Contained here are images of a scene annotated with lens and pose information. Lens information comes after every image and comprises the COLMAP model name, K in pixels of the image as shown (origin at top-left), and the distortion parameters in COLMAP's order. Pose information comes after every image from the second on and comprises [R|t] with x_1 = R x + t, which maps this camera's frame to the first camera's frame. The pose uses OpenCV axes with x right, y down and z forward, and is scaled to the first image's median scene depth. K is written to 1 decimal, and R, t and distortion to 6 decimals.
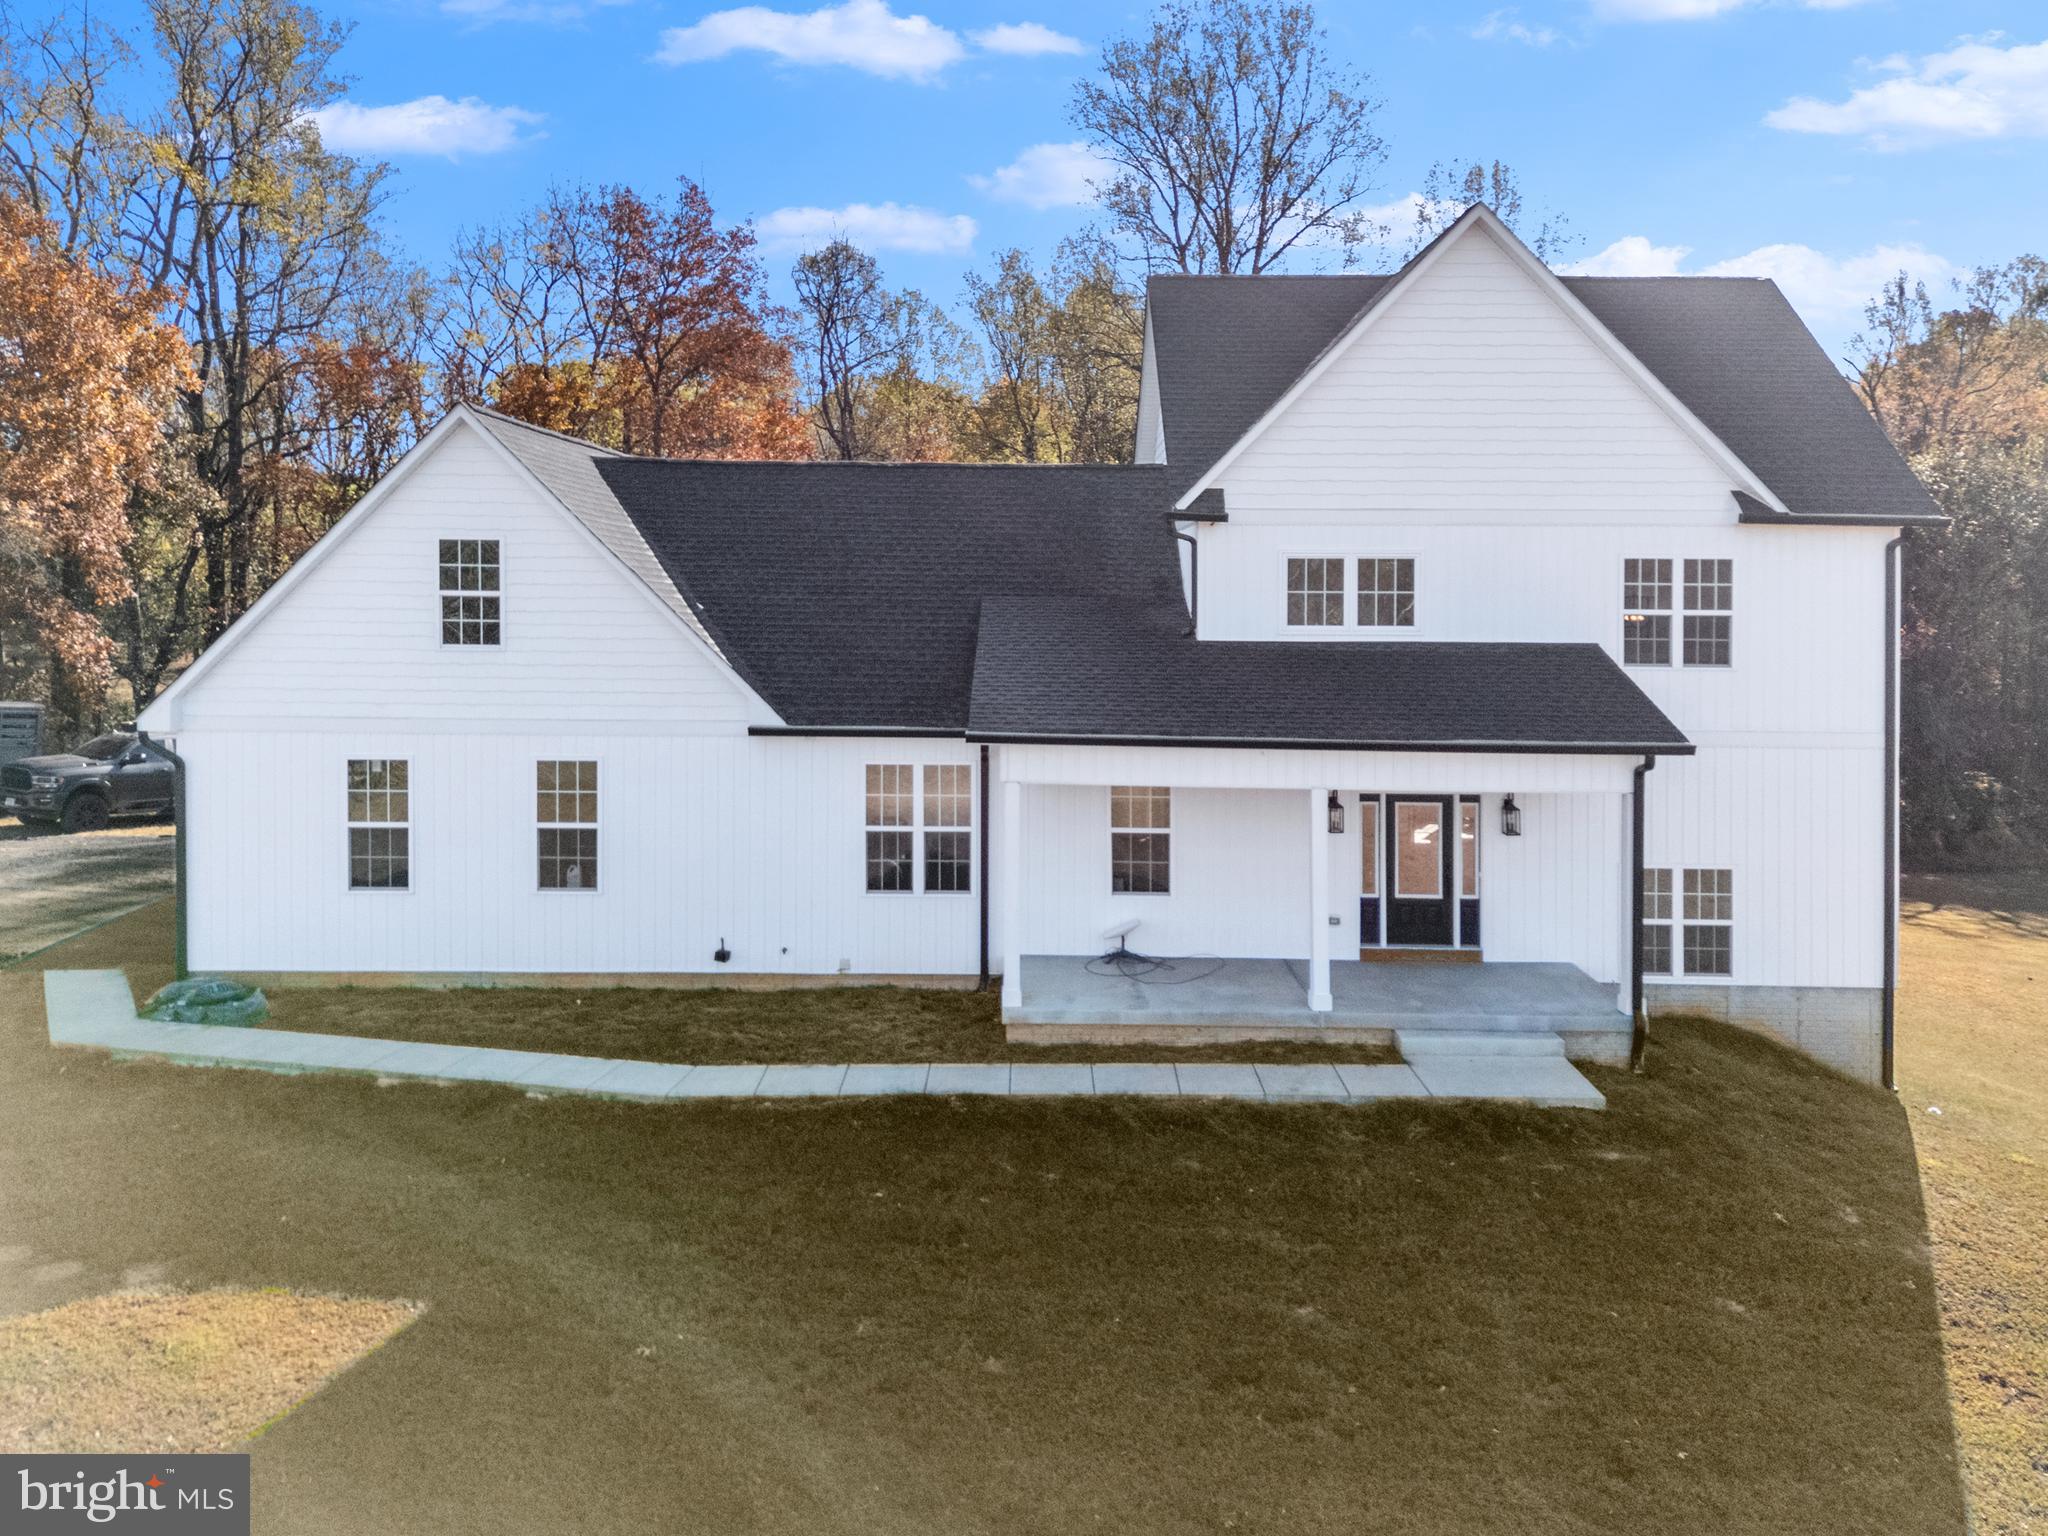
lens RADIAL K [[1519.8, 0, 1015.9], [0, 1519.8, 692.5], [0, 0, 1]] dist [0.064144, -0.048711]
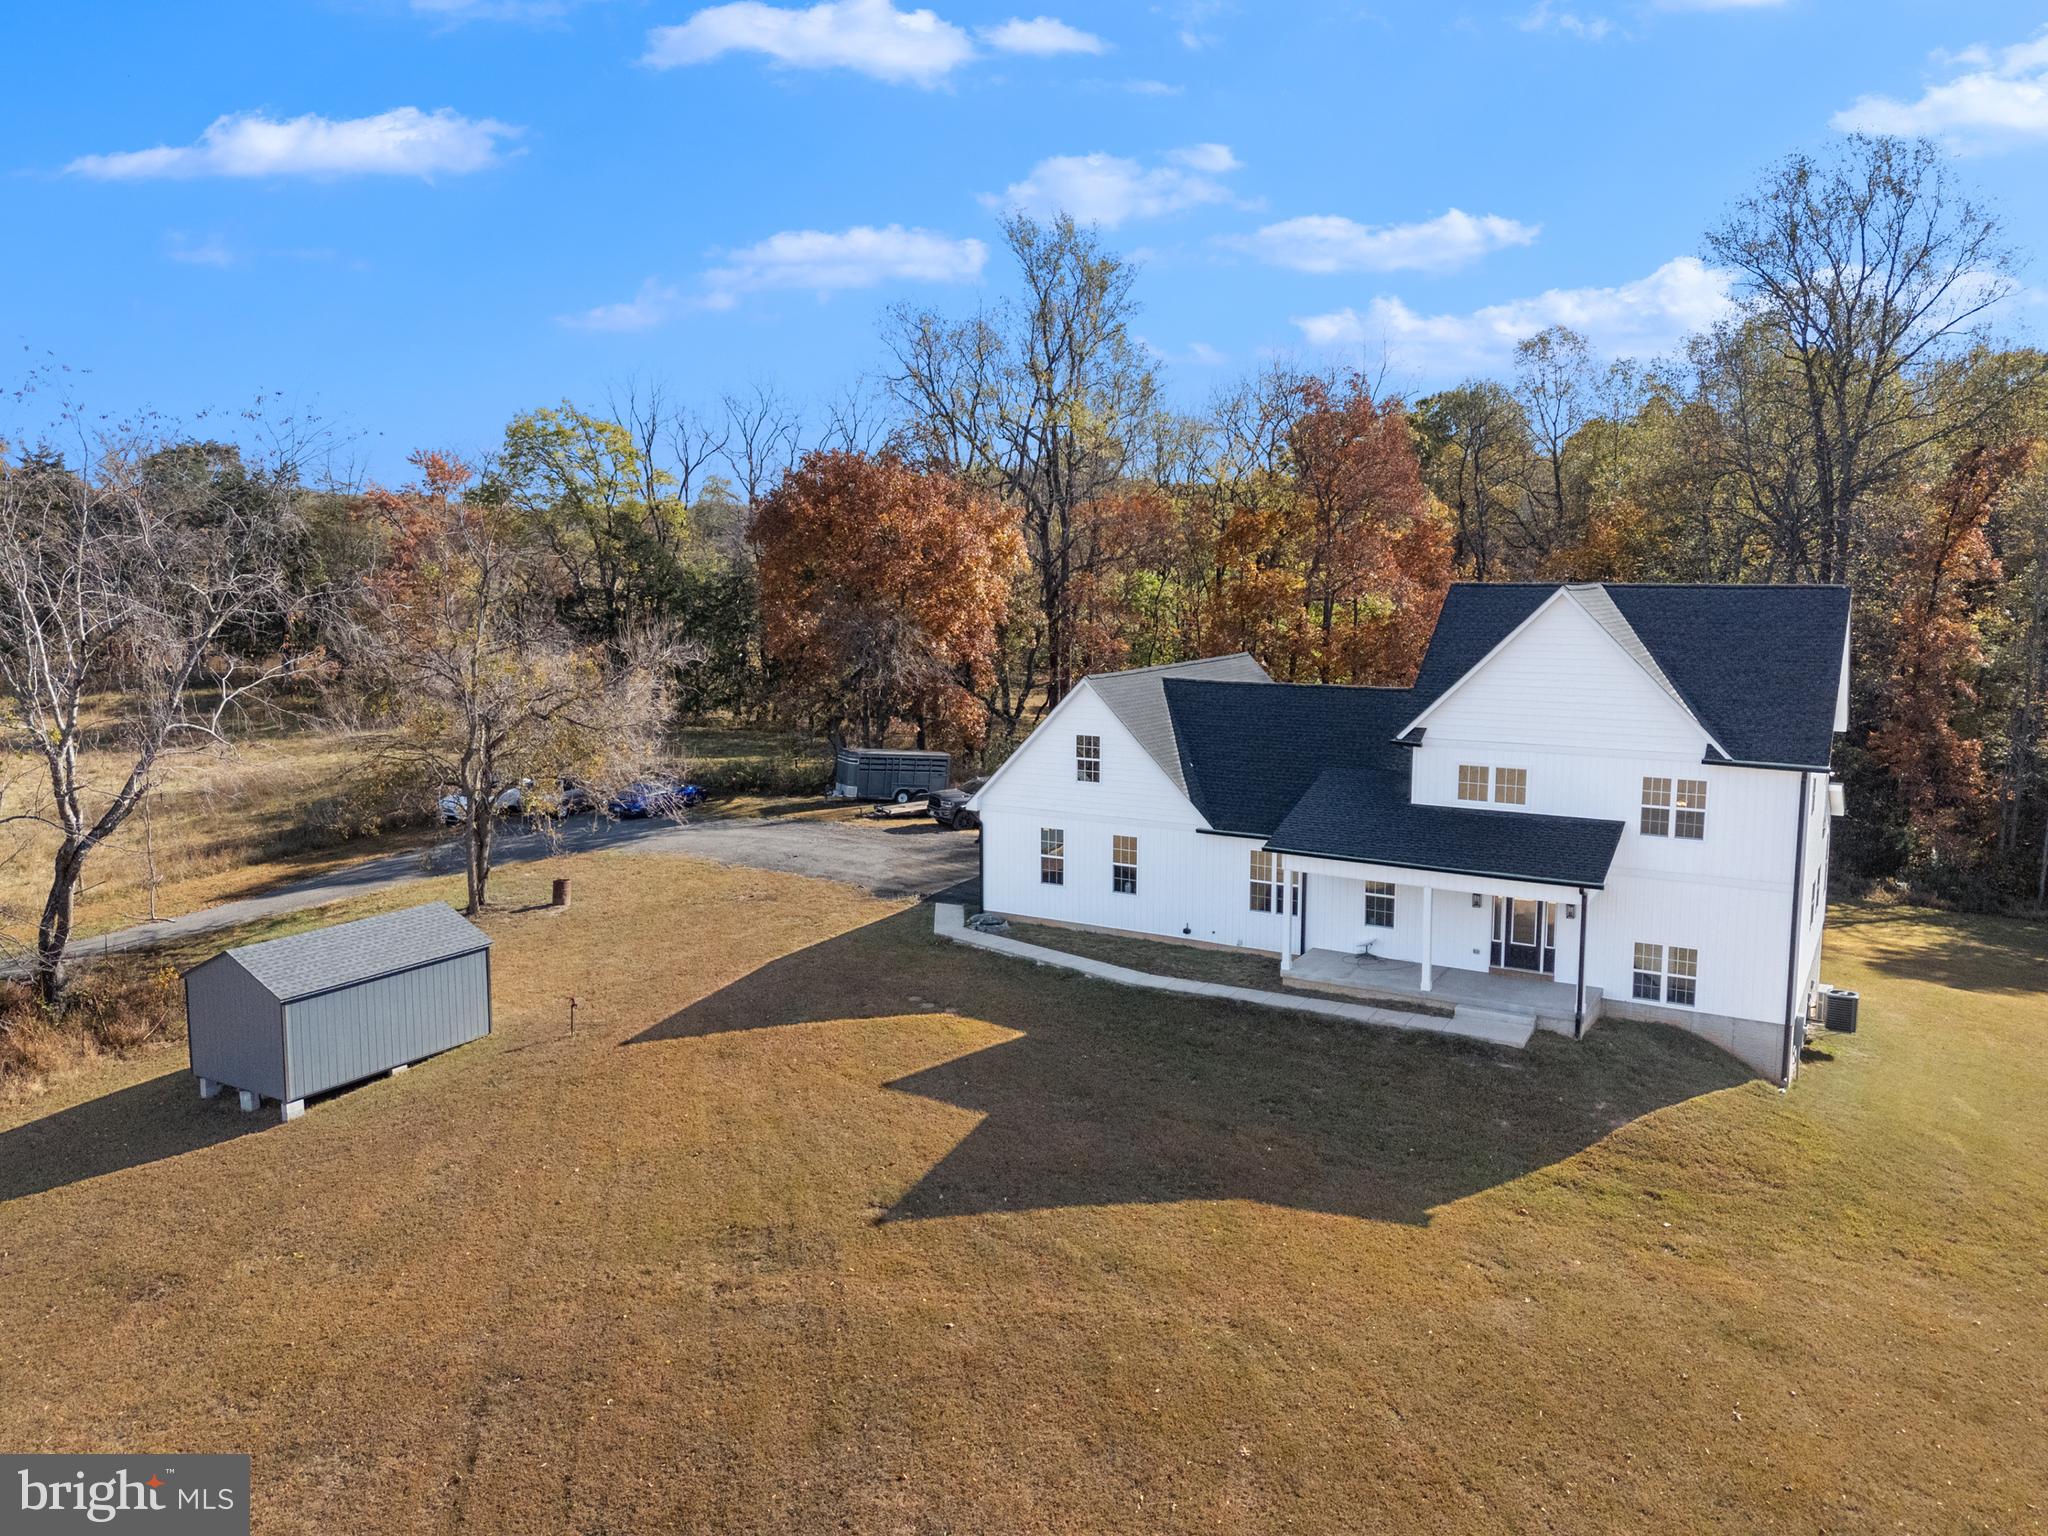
lens RADIAL K [[1519.8, 0, 1013.6], [0, 1519.8, 782.2], [0, 0, 1]] dist [0.064144, -0.048711]
pose [[0.859509, 0.067231, -0.506680, 0.681744], [-0.026023, 0.995782, 0.087986, -0.224189], [0.510458, -0.062440, 0.857633, -0.976105]]
